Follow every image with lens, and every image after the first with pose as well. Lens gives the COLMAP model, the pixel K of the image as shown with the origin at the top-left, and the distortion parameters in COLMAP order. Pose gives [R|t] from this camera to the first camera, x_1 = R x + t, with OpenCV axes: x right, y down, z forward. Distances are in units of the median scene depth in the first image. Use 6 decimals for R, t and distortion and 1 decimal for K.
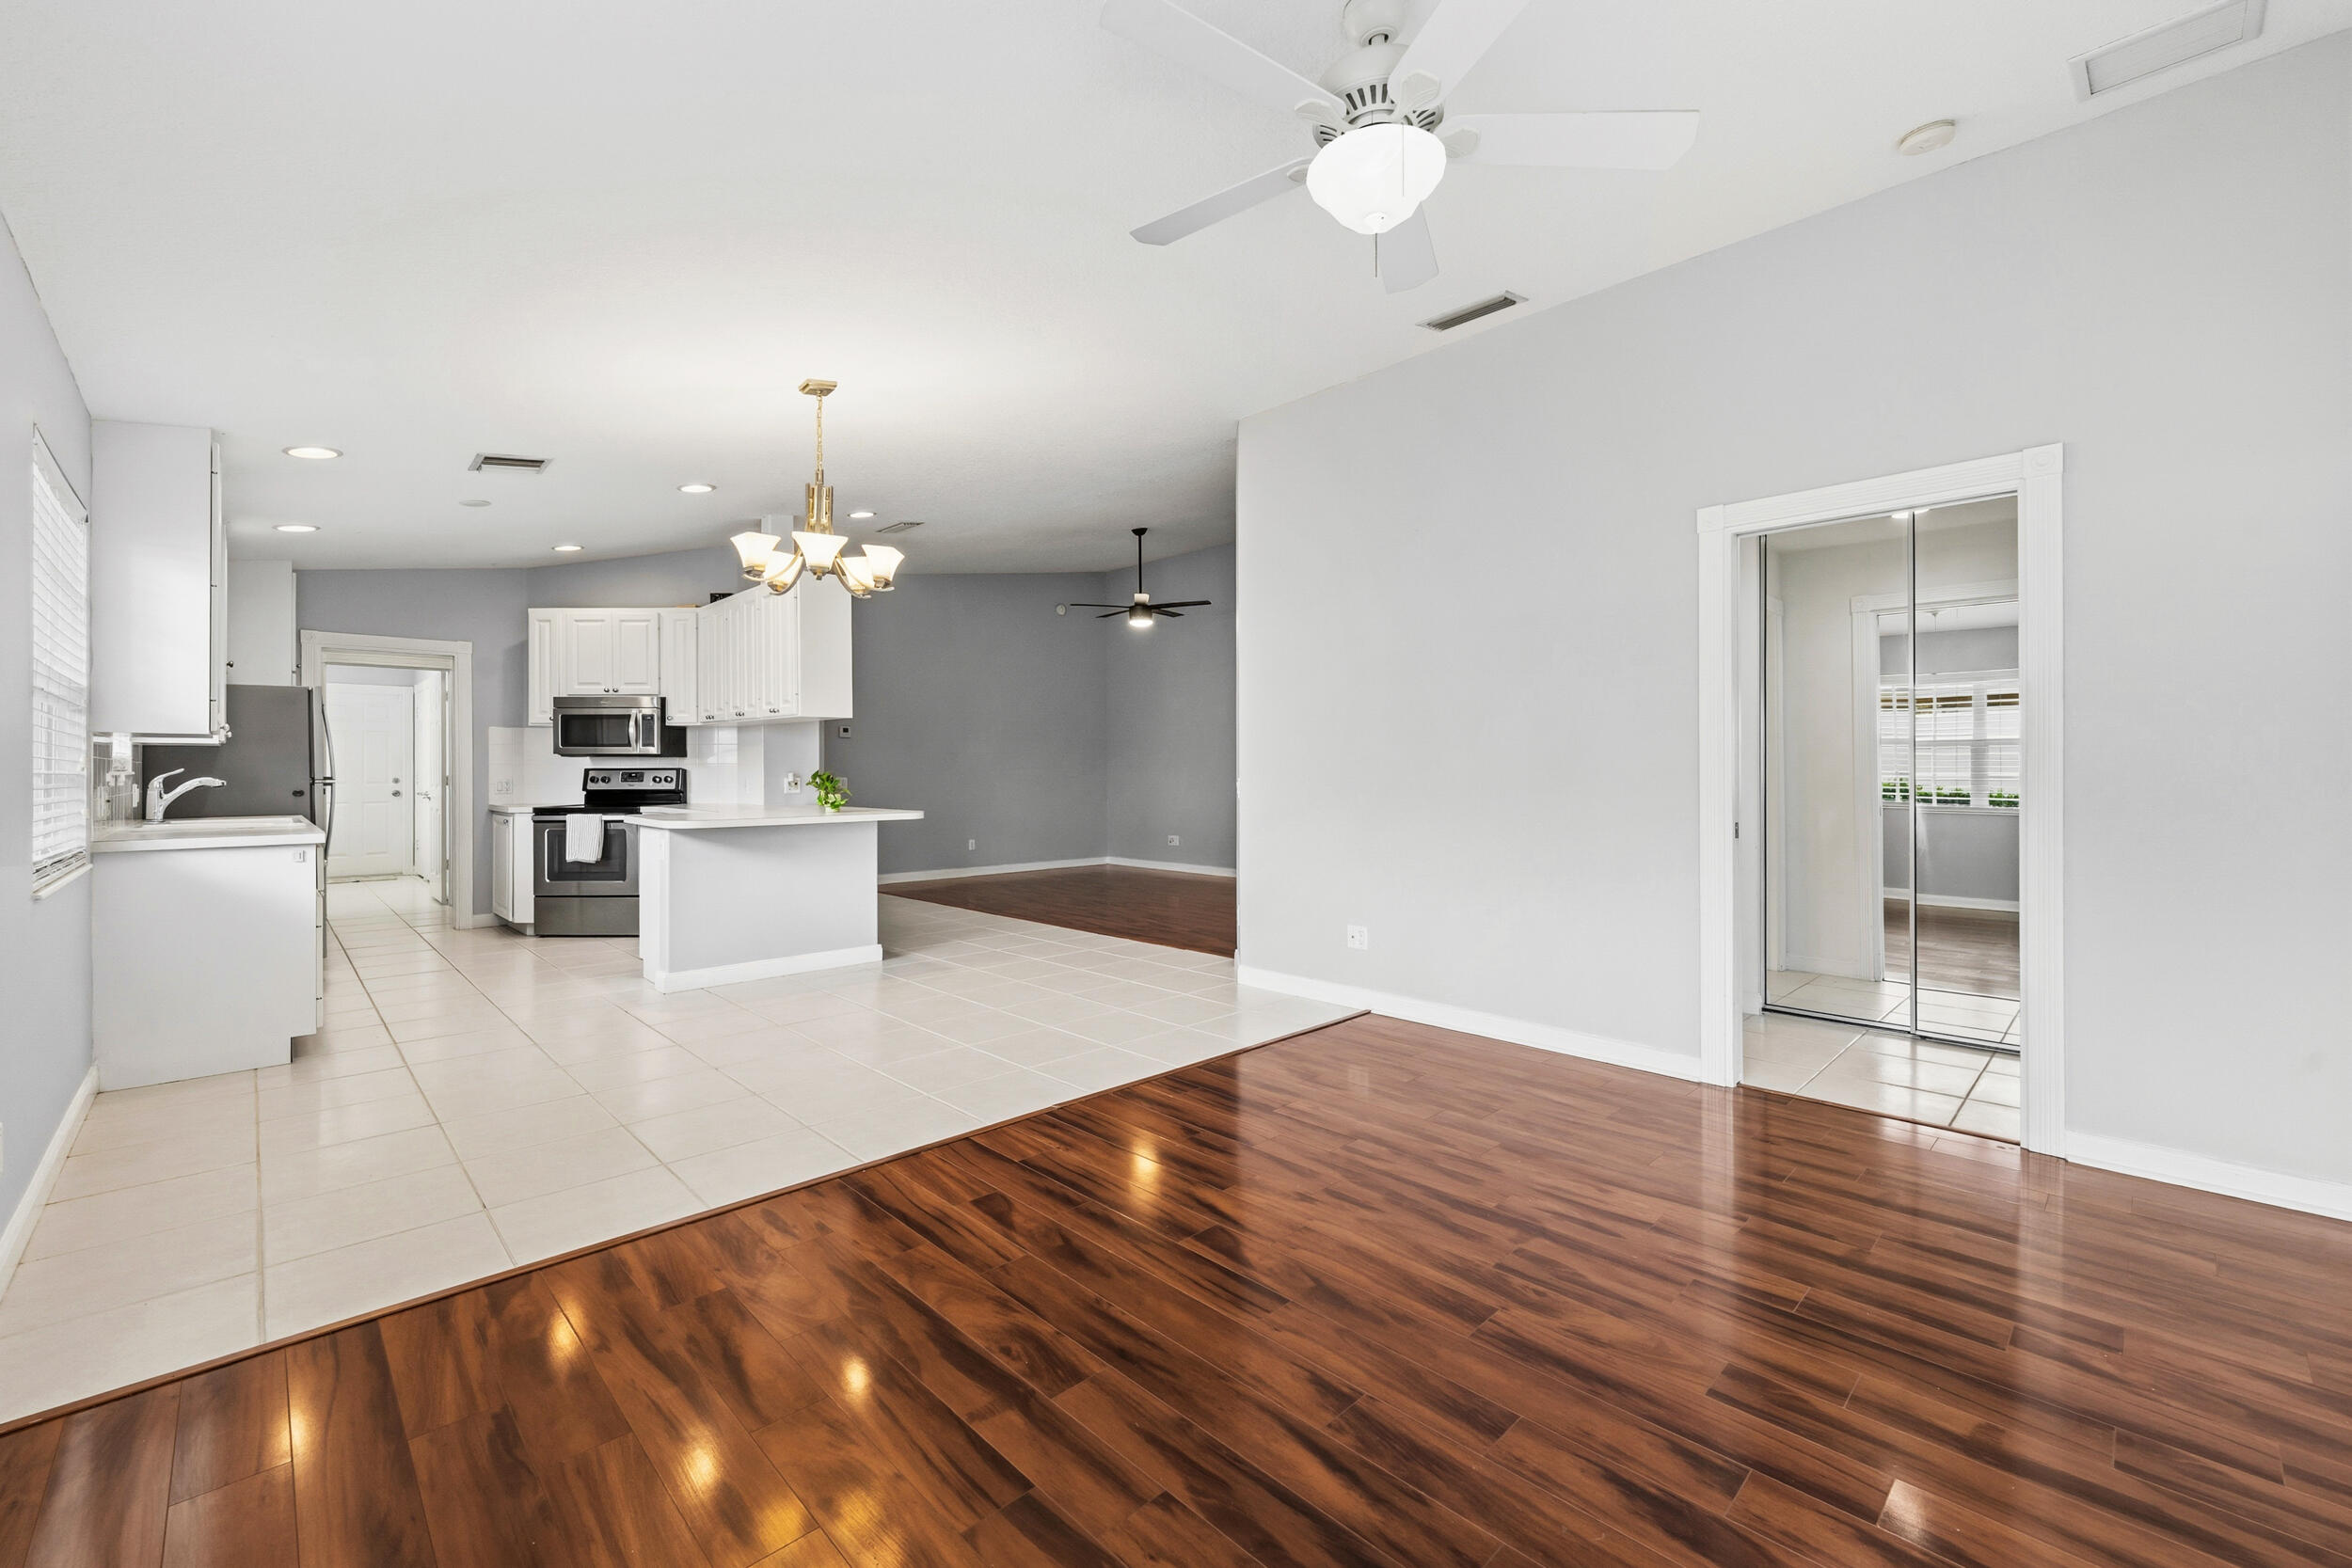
lens RADIAL K [[951.4, 0, 1180.9], [0, 951.4, 771.1], [0, 0, 1]] dist [-0.002571, -0.000475]
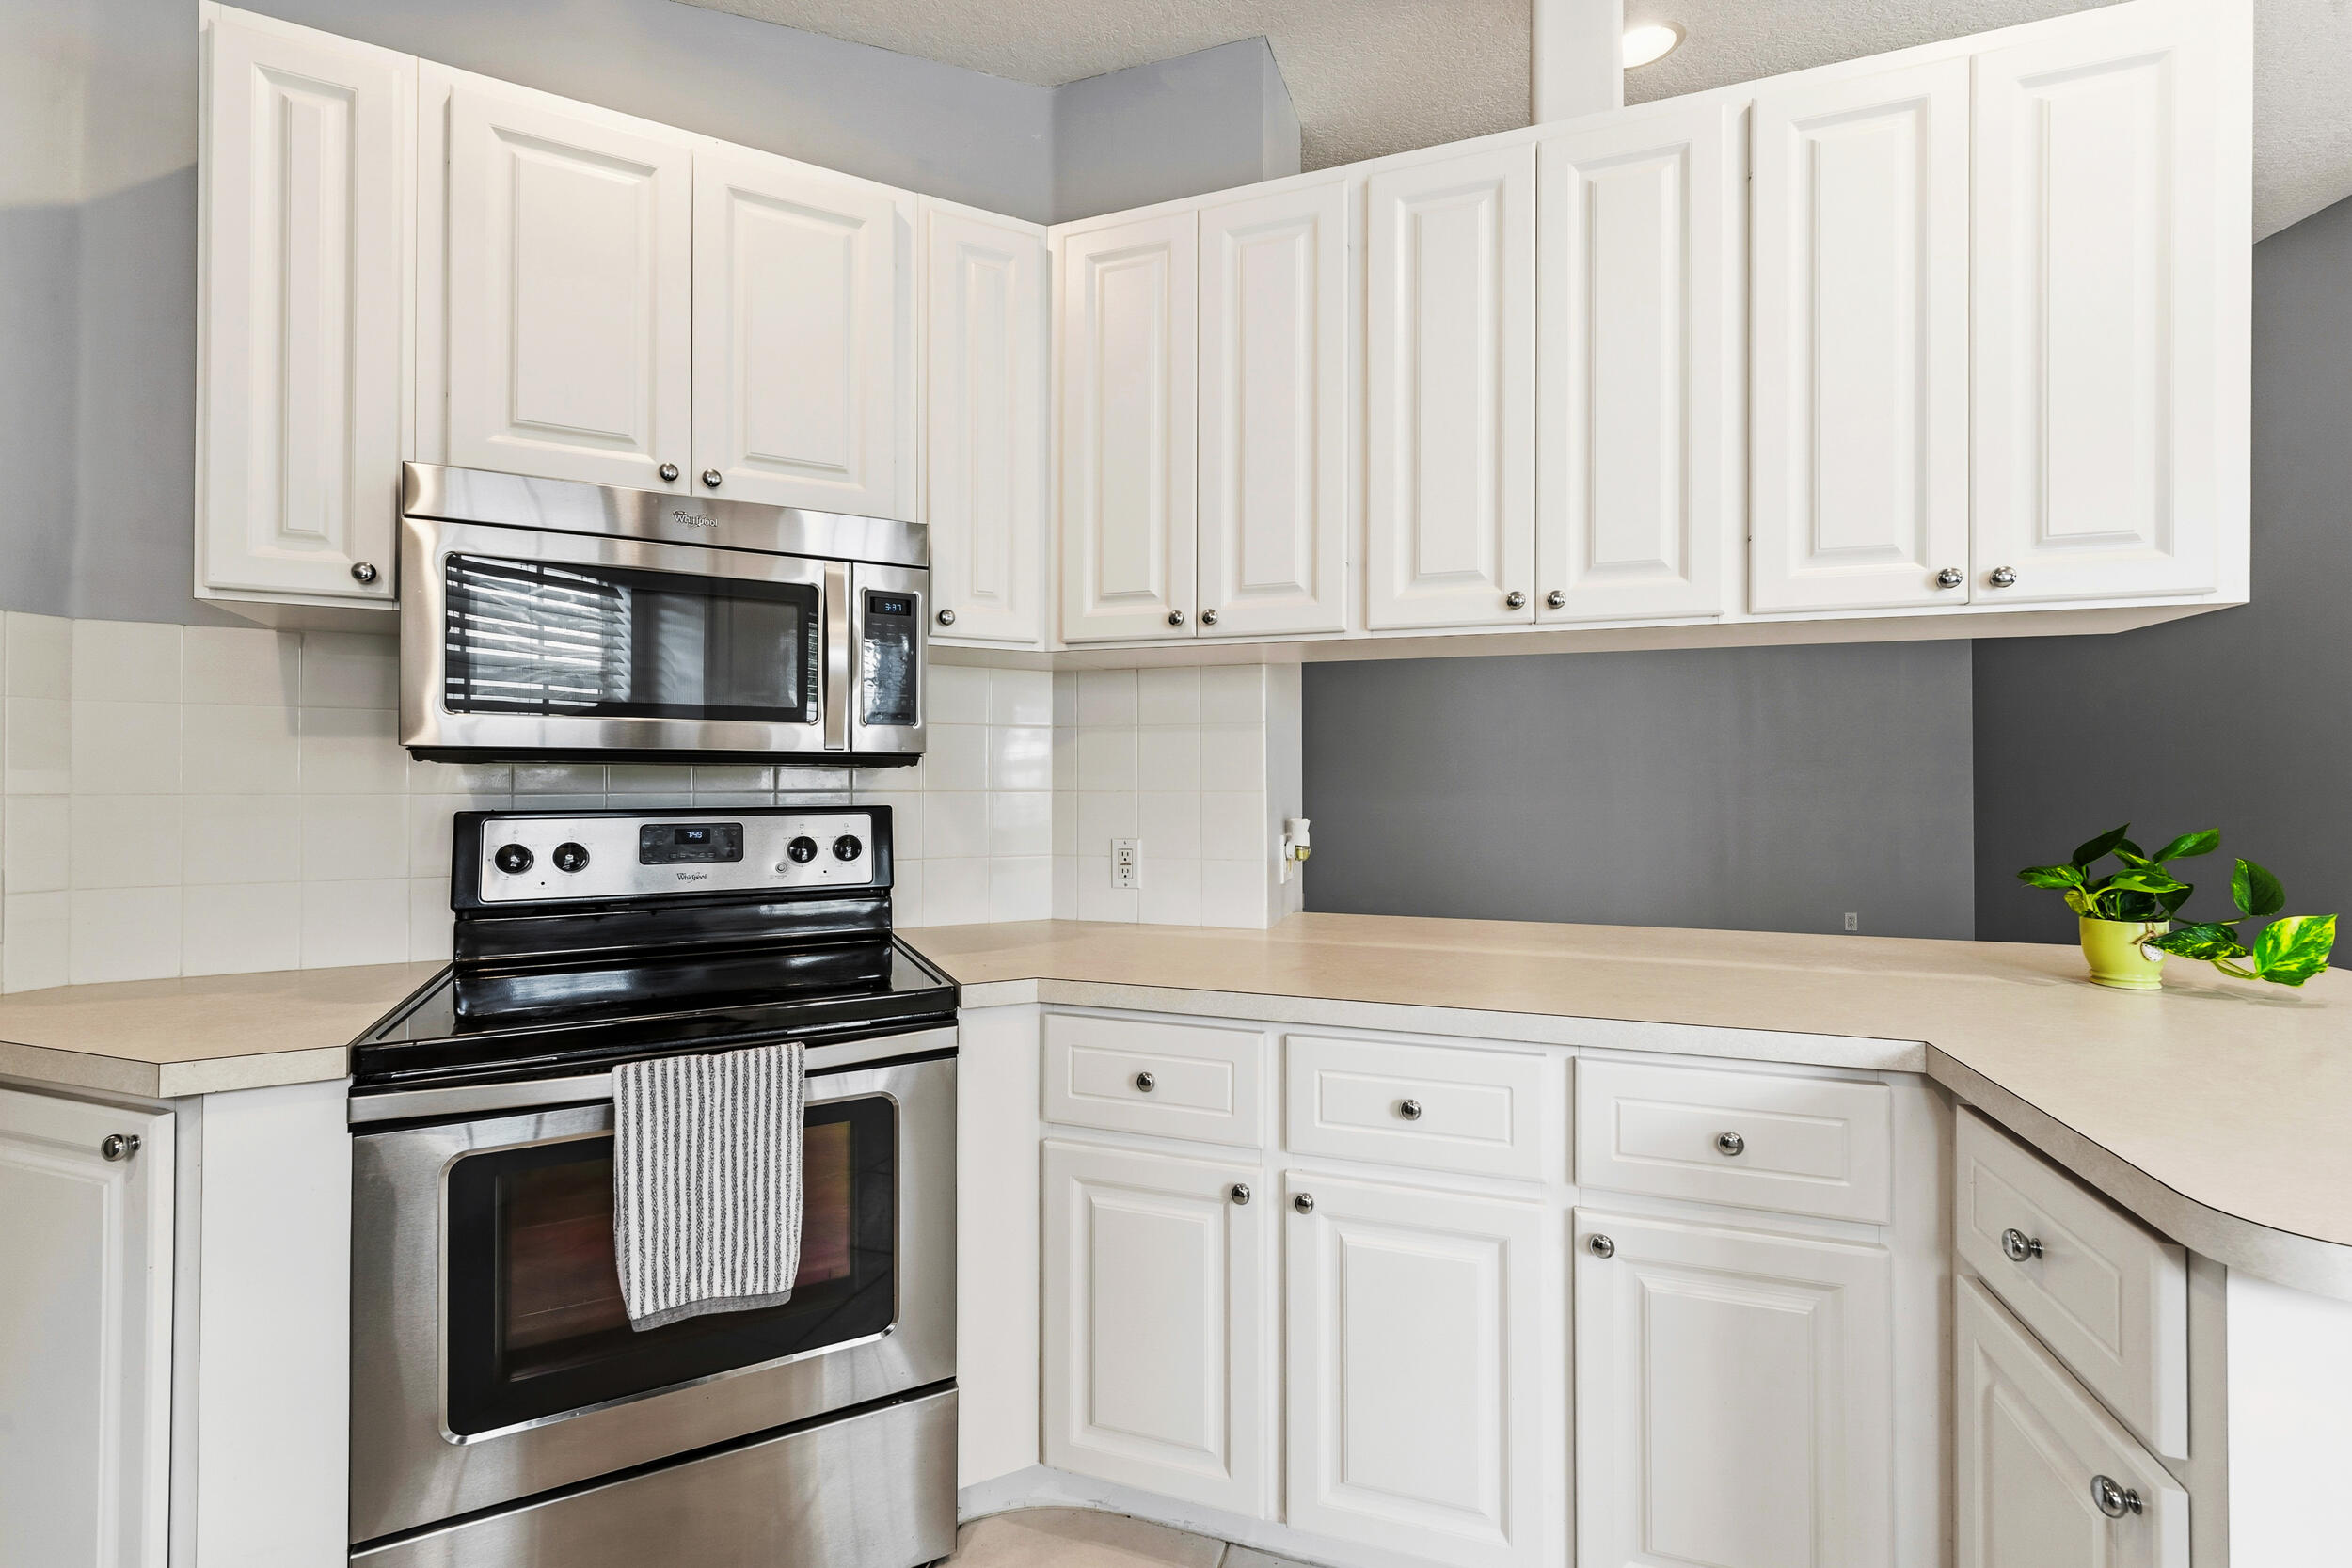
lens RADIAL K [[951.4, 0, 1190.1], [0, 951.4, 774.0], [0, 0, 1]] dist [-0.002571, -0.000475]
pose [[0.892353, 0.006833, 0.451286, -0.573599], [-0.001750, 0.999930, -0.011679, -0.009391], [-0.451335, 0.009632, 0.892303, 0.711716]]
